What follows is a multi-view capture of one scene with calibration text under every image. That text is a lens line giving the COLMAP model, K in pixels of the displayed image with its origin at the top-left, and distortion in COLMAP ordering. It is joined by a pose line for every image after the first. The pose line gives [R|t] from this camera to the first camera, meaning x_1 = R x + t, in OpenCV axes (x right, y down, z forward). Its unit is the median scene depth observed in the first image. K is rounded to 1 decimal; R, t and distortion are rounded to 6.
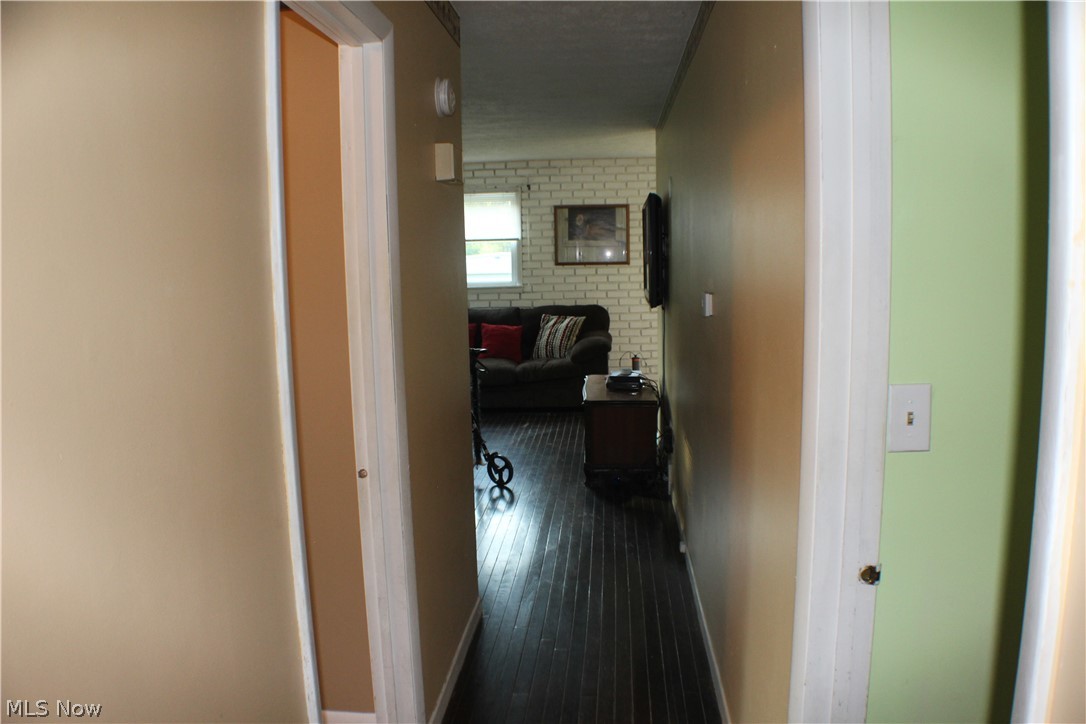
lens RADIAL K [[879.2, 0, 543.2], [0, 879.2, 359.0], [0, 0, 1]] dist [-0.005864, -0.000052]
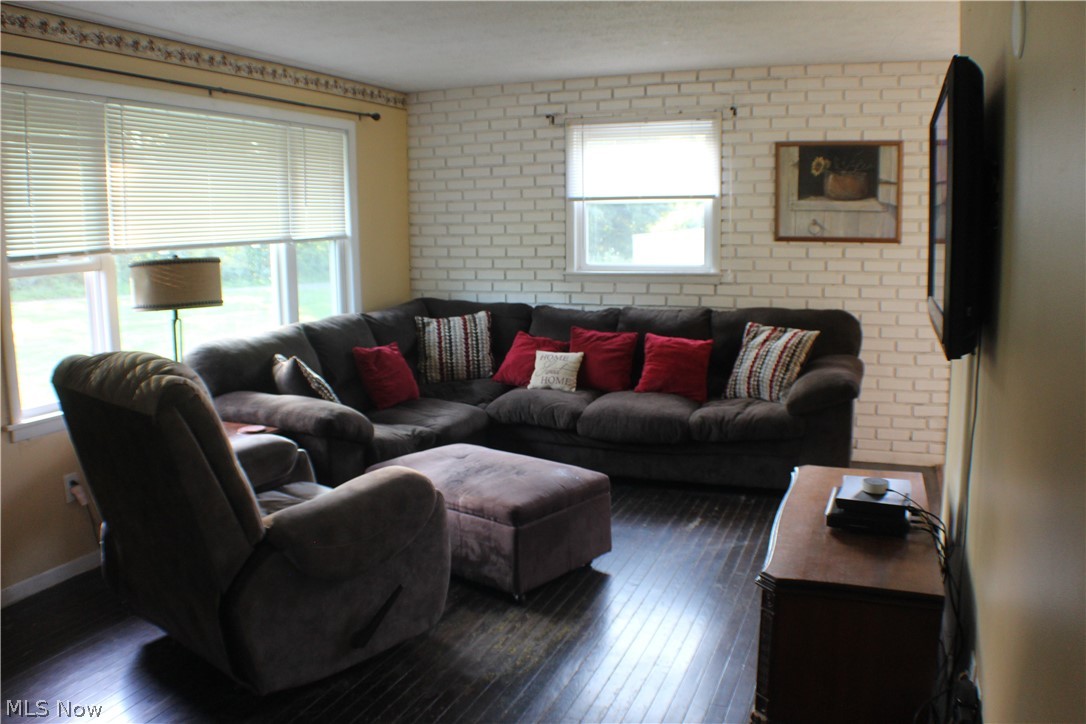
lens RADIAL K [[971.9, 0, 543.6], [0, 971.9, 366.1], [0, 0, 1]] dist [-0.159457, 0.001256]
pose [[0.965264, 0.051290, -0.256193, 0.034422], [-0.044258, 0.998470, 0.033143, -0.036320], [0.257501, -0.020653, 0.966057, 0.327943]]
